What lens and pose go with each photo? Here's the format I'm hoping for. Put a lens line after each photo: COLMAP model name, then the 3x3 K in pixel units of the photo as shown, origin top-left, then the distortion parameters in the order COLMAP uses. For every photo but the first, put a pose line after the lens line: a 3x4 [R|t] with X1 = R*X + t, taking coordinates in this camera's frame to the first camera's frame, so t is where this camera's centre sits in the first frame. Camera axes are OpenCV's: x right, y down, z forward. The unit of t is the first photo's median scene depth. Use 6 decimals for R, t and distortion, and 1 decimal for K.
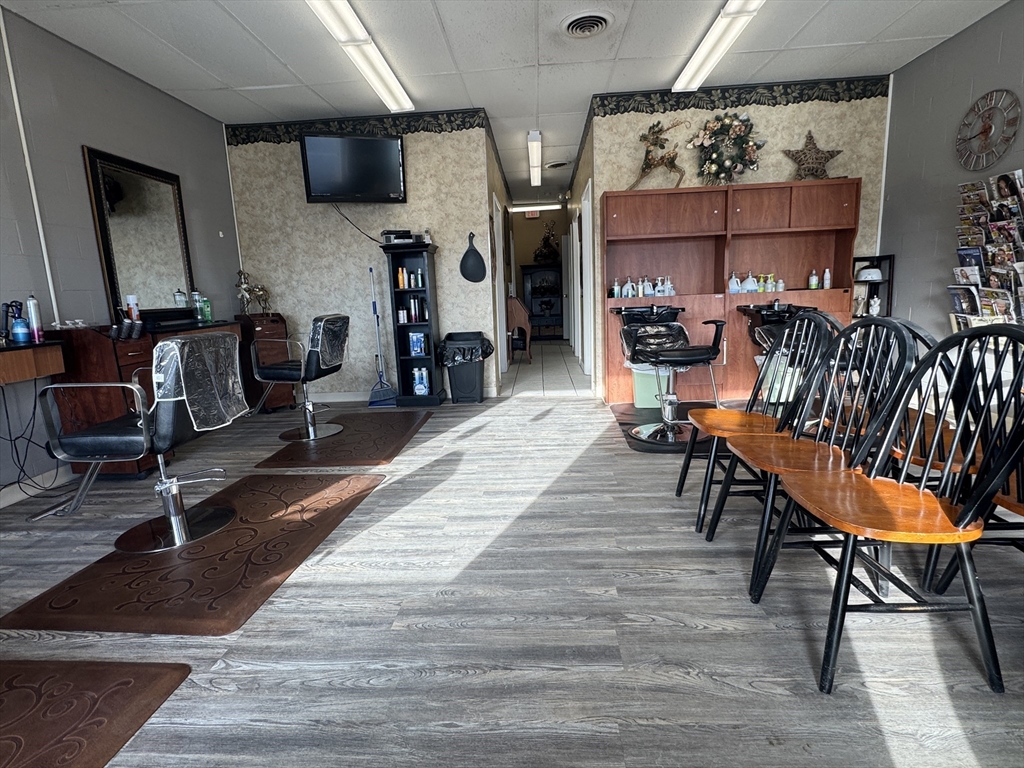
lens RADIAL K [[524.7, 0, 509.0], [0, 524.7, 384.7], [0, 0, 1]] dist [-0.000357, -0.001187]
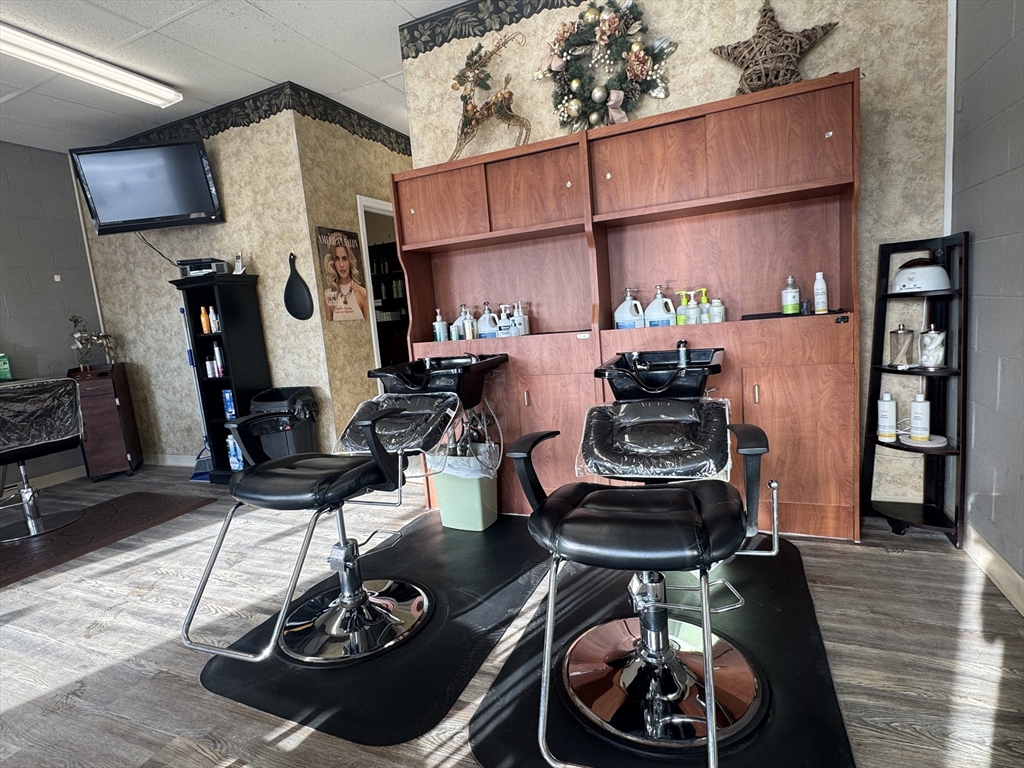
lens RADIAL K [[524.7, 0, 509.6], [0, 524.7, 383.4], [0, 0, 1]] dist [-0.000357, -0.001187]
pose [[0.940975, 0.004712, -0.338444, 0.515027], [-0.010976, 0.999802, -0.016597, -0.109146], [0.338299, 0.019332, 0.940840, 0.458052]]
